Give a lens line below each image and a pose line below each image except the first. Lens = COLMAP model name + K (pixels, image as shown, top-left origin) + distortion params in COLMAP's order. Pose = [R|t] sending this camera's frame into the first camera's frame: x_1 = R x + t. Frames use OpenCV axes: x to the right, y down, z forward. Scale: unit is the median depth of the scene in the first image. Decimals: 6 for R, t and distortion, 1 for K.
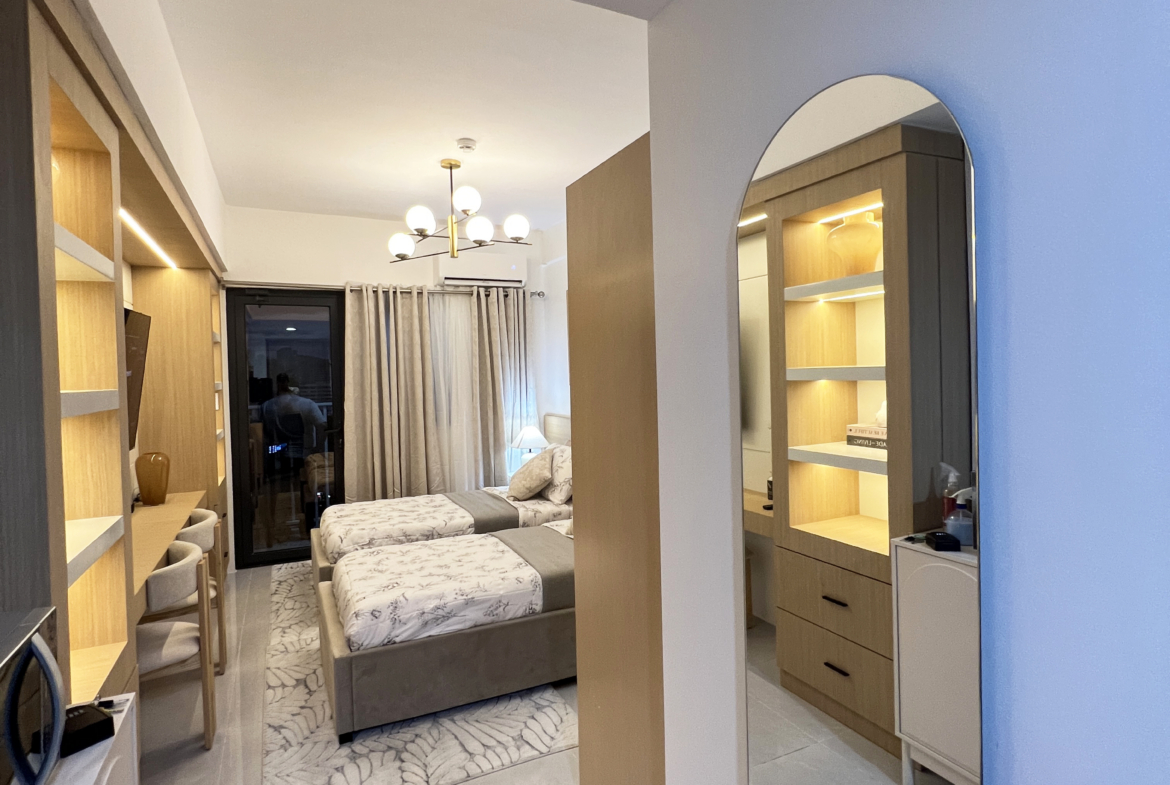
lens RADIAL K [[621.0, 0, 580.6], [0, 621.0, 385.2], [0, 0, 1]] dist [-0.003312, -0.003608]
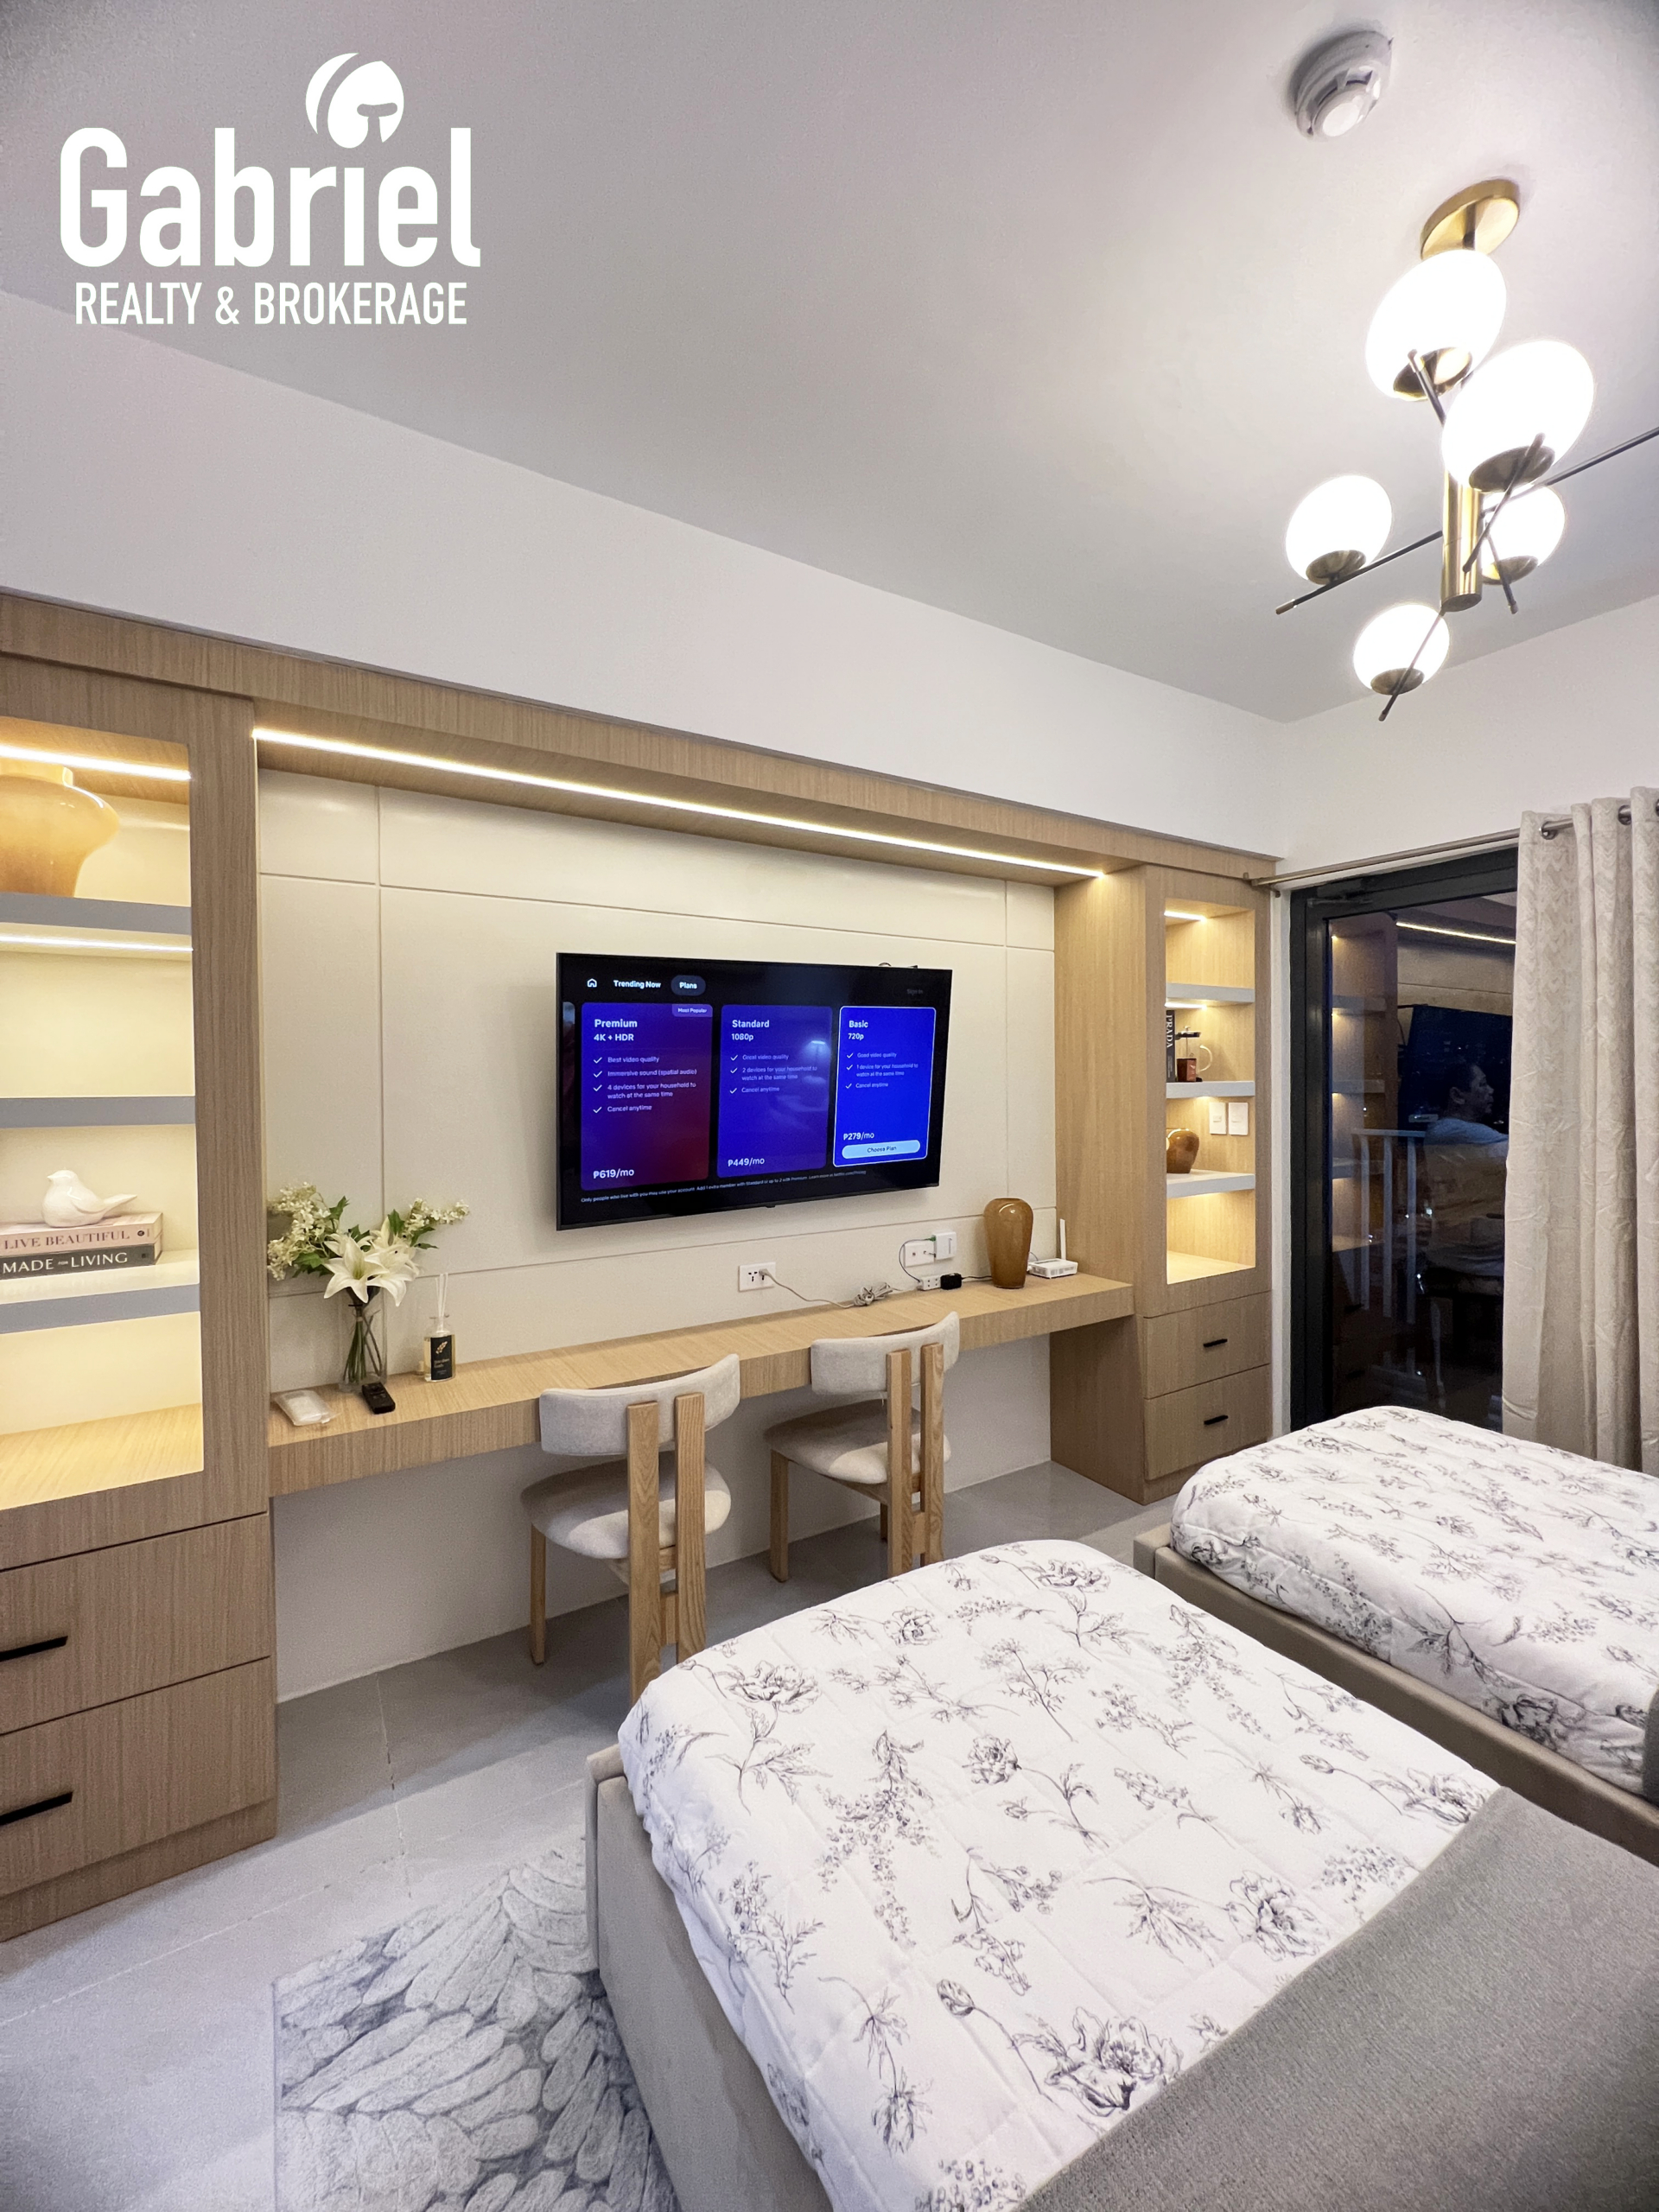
lens RADIAL K [[883.0, 0, 851.5], [0, 883.0, 1095.0], [0, 0, 1]] dist [-0.003091, 0.000983]
pose [[0.101442, 0.034127, -0.994256, 0.130918], [-0.012839, 0.999373, 0.032993, -0.016427], [0.994759, 0.009418, 0.101817, 0.747184]]
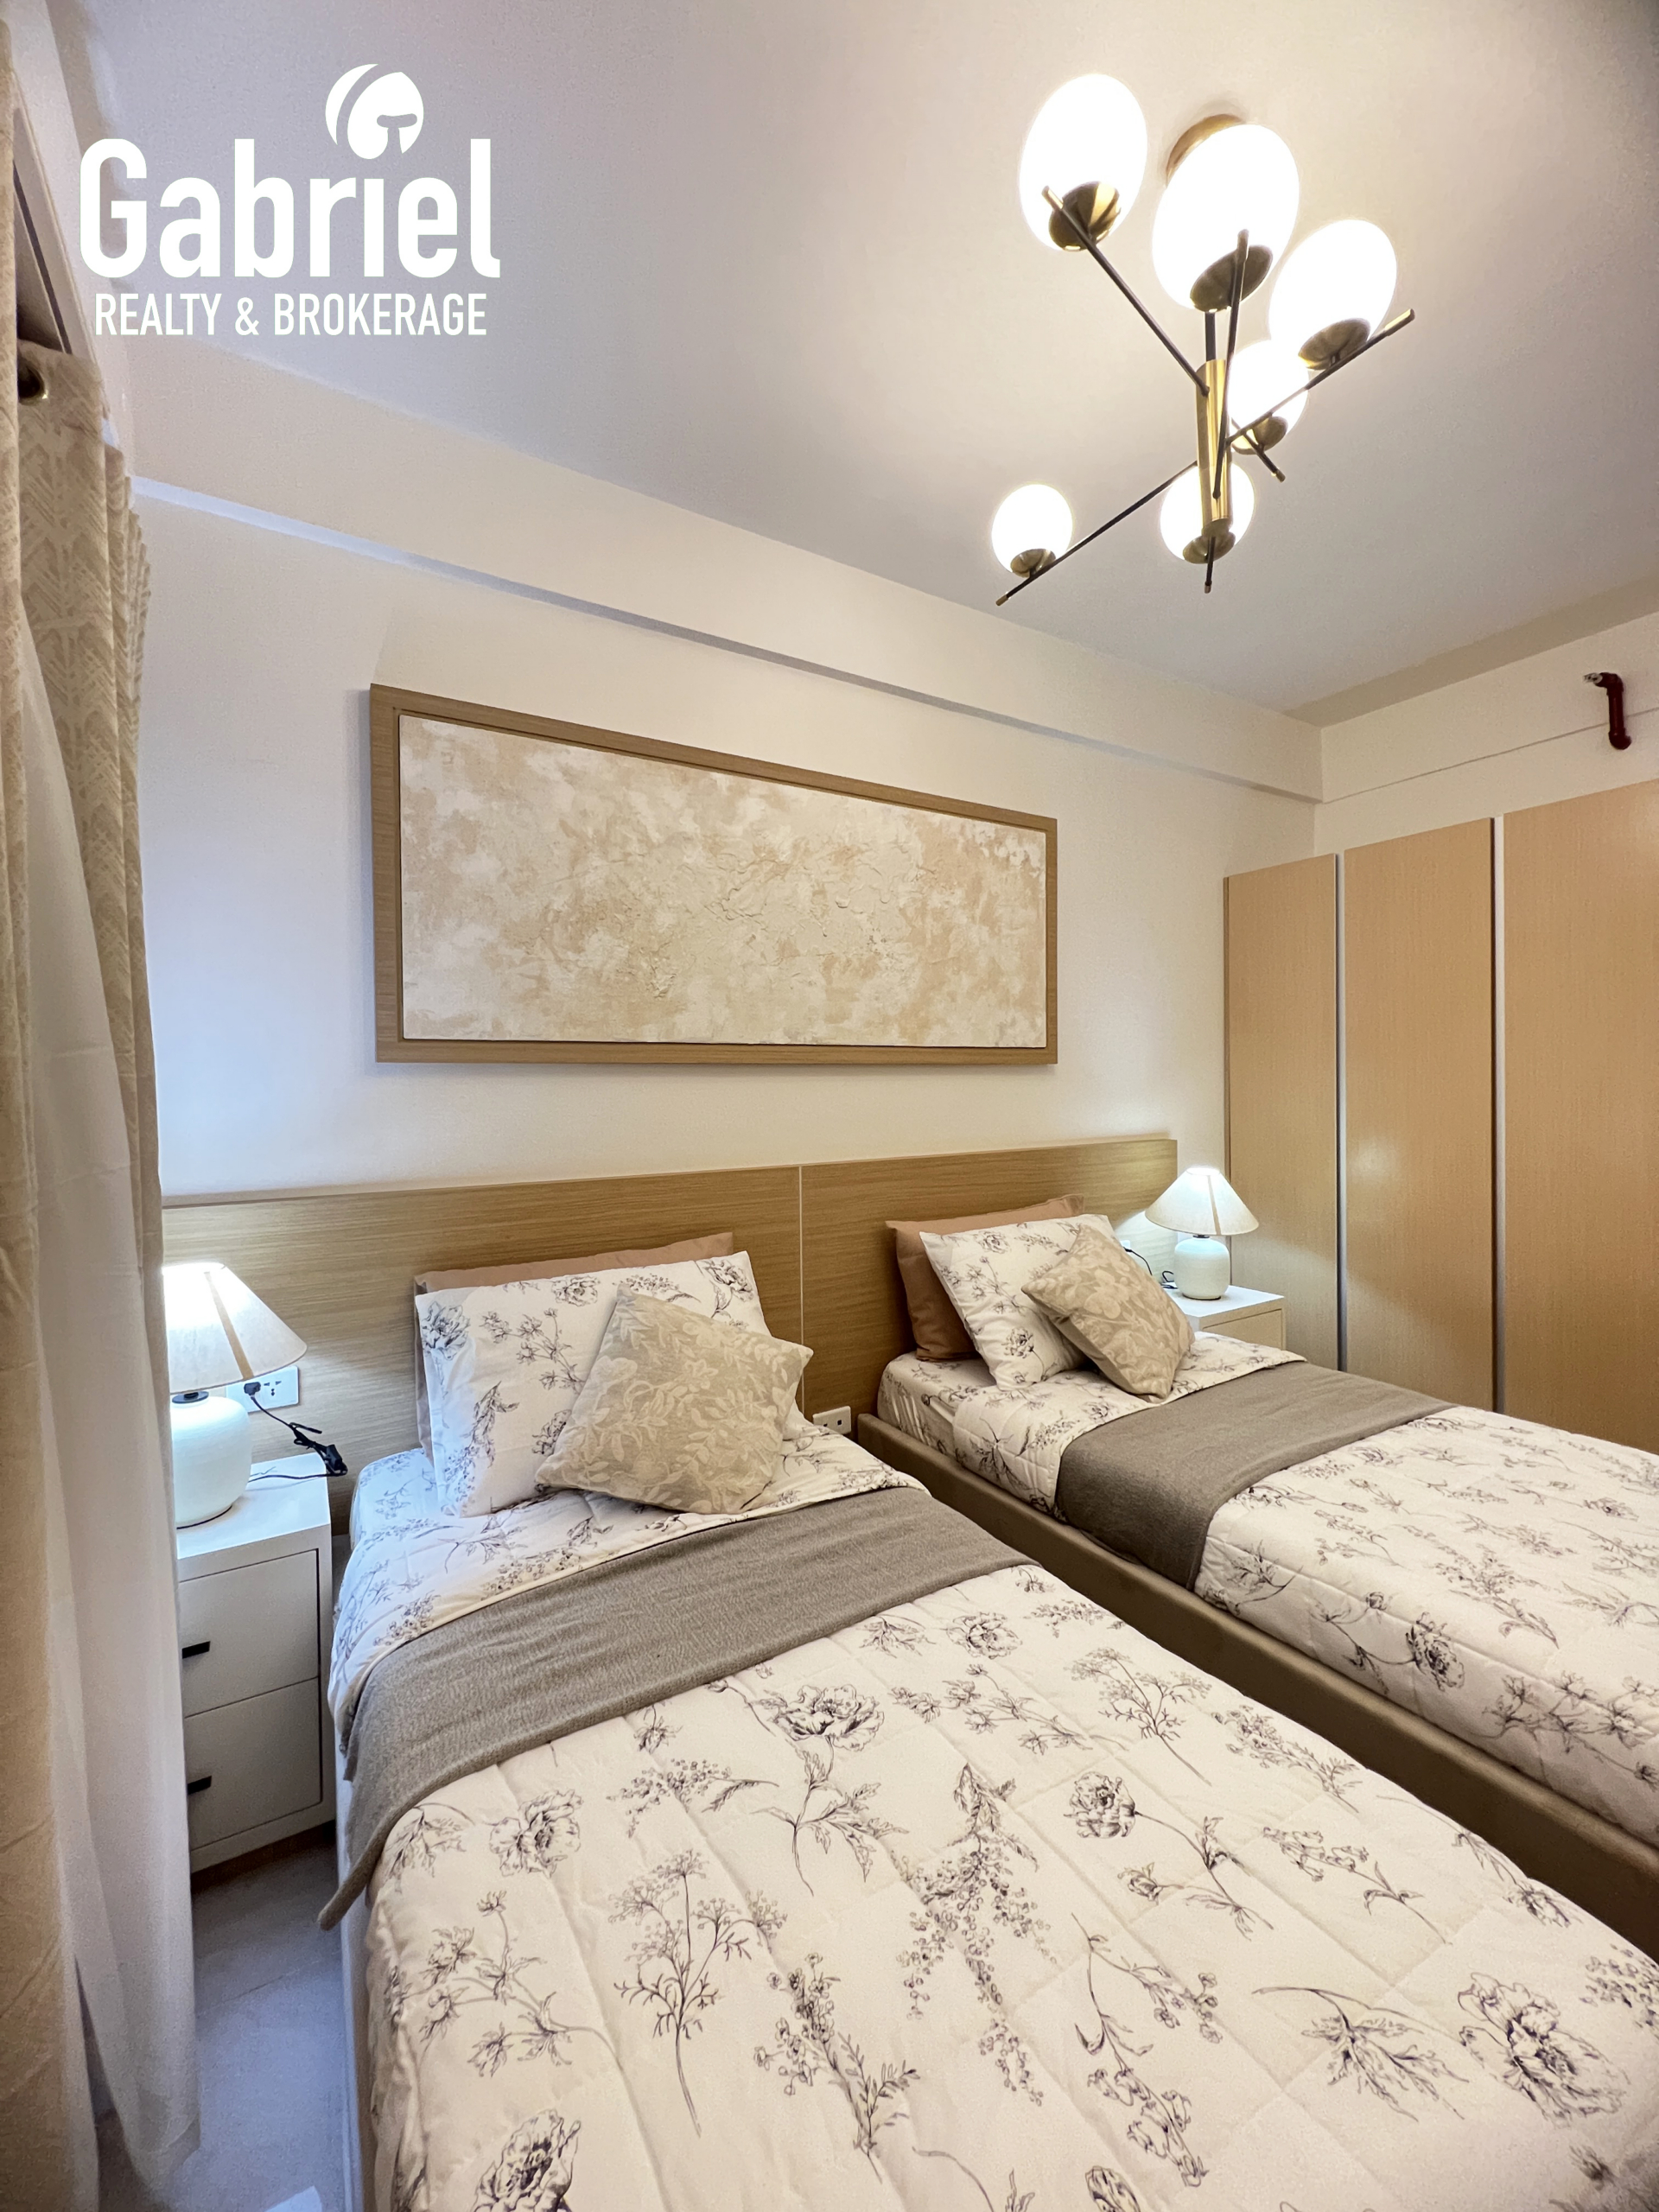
lens RADIAL K [[883.0, 0, 857.6], [0, 883.0, 1087.1], [0, 0, 1]] dist [-0.003091, 0.000983]
pose [[-0.102441, 0.022874, 0.994476, -0.574589], [0.039556, 0.999039, -0.018904, 0.036515], [-0.993952, 0.037401, -0.103247, 1.231371]]
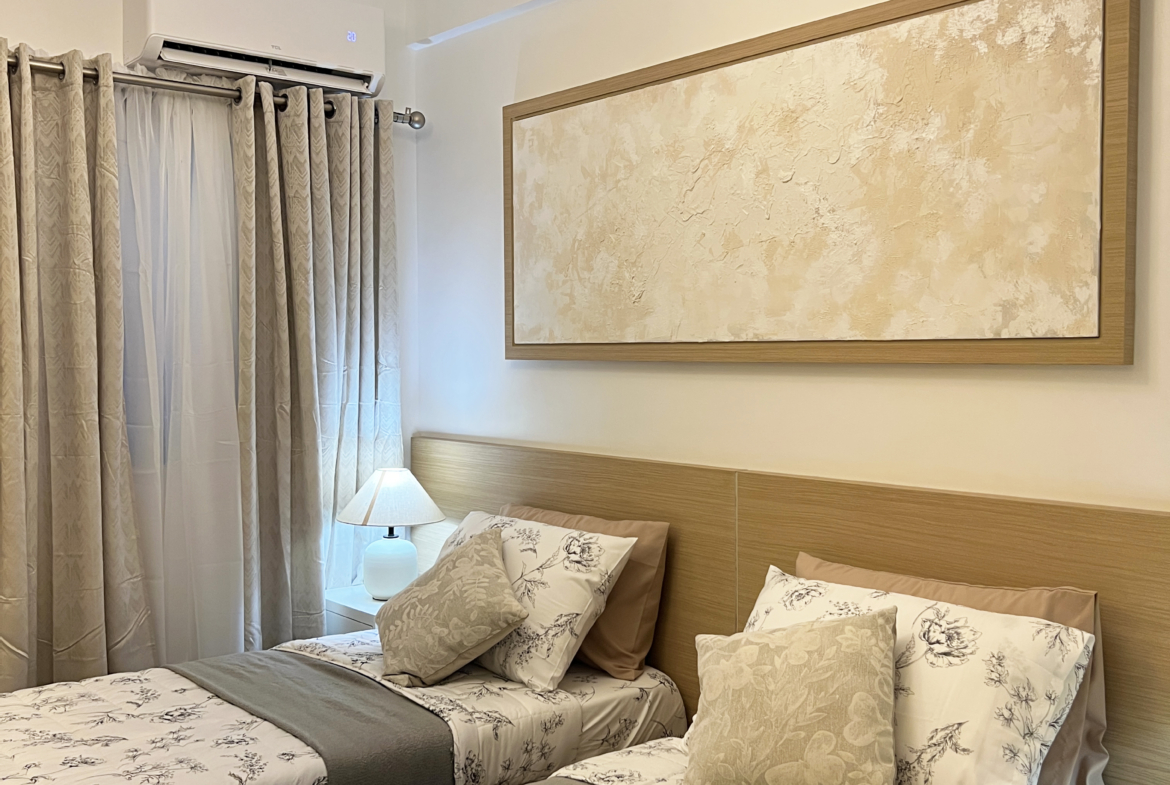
lens RADIAL K [[1170.0, 0, 580.6], [0, 1170.0, 395.8], [0, 0, 1]] dist [0.024510, 0.000000]
pose [[0.968868, 0.014720, 0.247138, -0.218193], [-0.017007, 0.999830, 0.007120, 0.024008], [-0.246992, -0.011101, 0.968954, 0.428457]]
